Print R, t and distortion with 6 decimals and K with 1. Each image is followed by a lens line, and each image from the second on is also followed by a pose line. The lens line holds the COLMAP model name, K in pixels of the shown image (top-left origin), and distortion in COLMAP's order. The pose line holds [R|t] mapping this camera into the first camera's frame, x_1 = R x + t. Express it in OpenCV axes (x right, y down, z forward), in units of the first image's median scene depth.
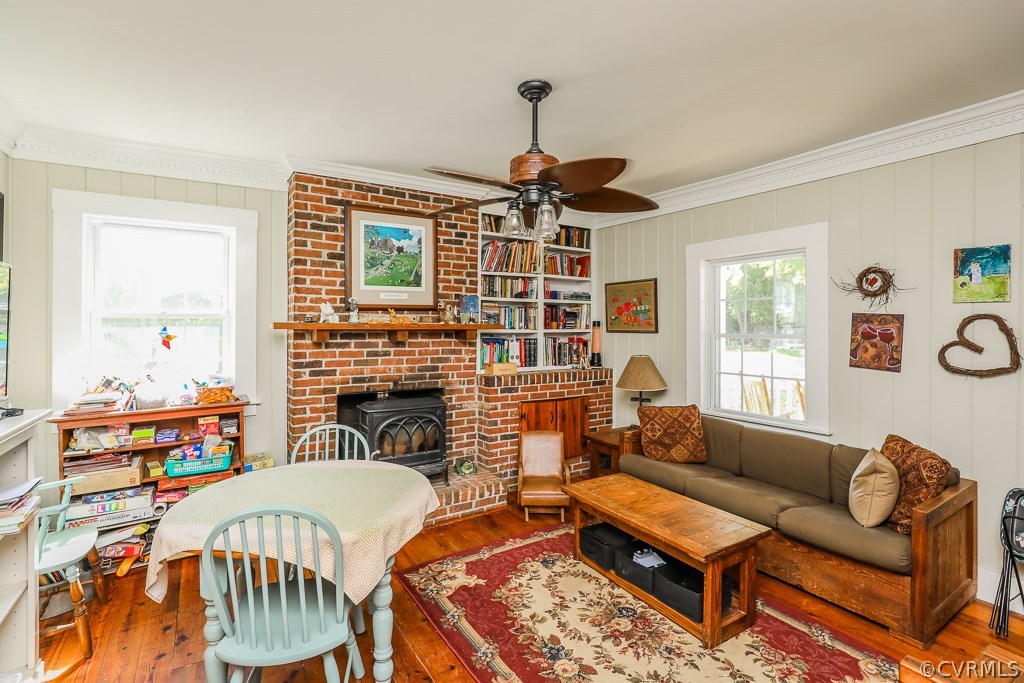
lens RADIAL K [[490.3, 0, 522.2], [0, 490.3, 331.9], [0, 0, 1]] dist [-0.014394, 0.002719]
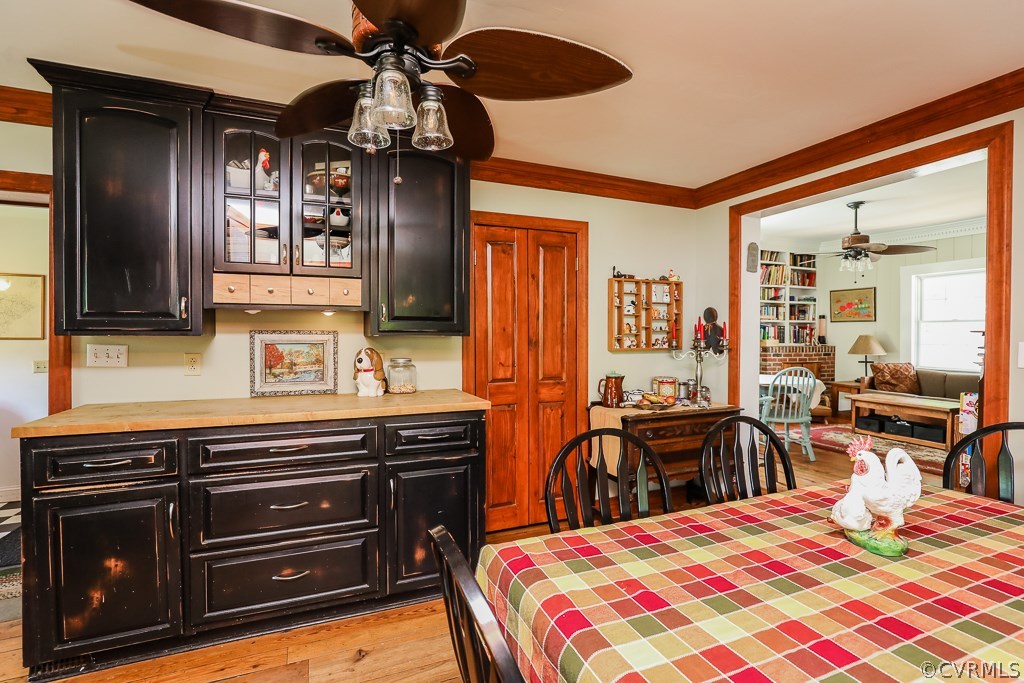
lens RADIAL K [[490.3, 0, 504.1], [0, 490.3, 342.6], [0, 0, 1]] dist [-0.014394, 0.002719]
pose [[0.980799, 0.008387, -0.194840, -0.552503], [-0.006979, 0.999944, 0.007915, 0.061330], [0.194895, -0.006404, 0.980803, -0.731169]]
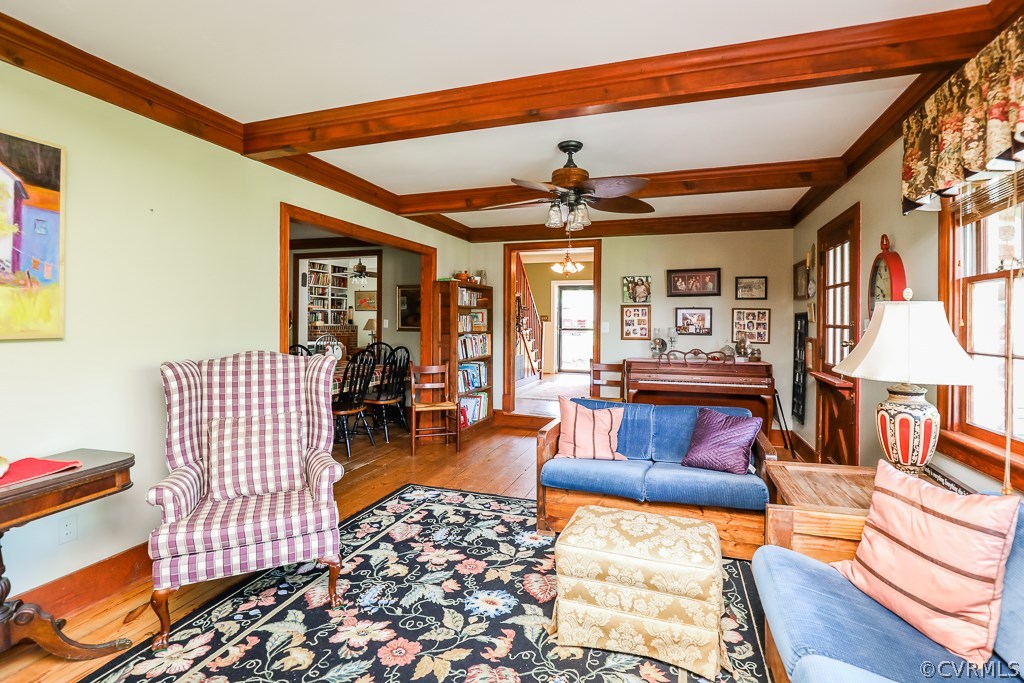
lens RADIAL K [[490.3, 0, 512.0], [0, 490.3, 331.0], [0, 0, 1]] dist [-0.014394, 0.002719]
pose [[0.790131, -0.002073, 0.612935, -0.740177], [-0.005459, 0.999931, 0.010419, 0.075049], [-0.612914, -0.011578, 0.790065, -1.489886]]
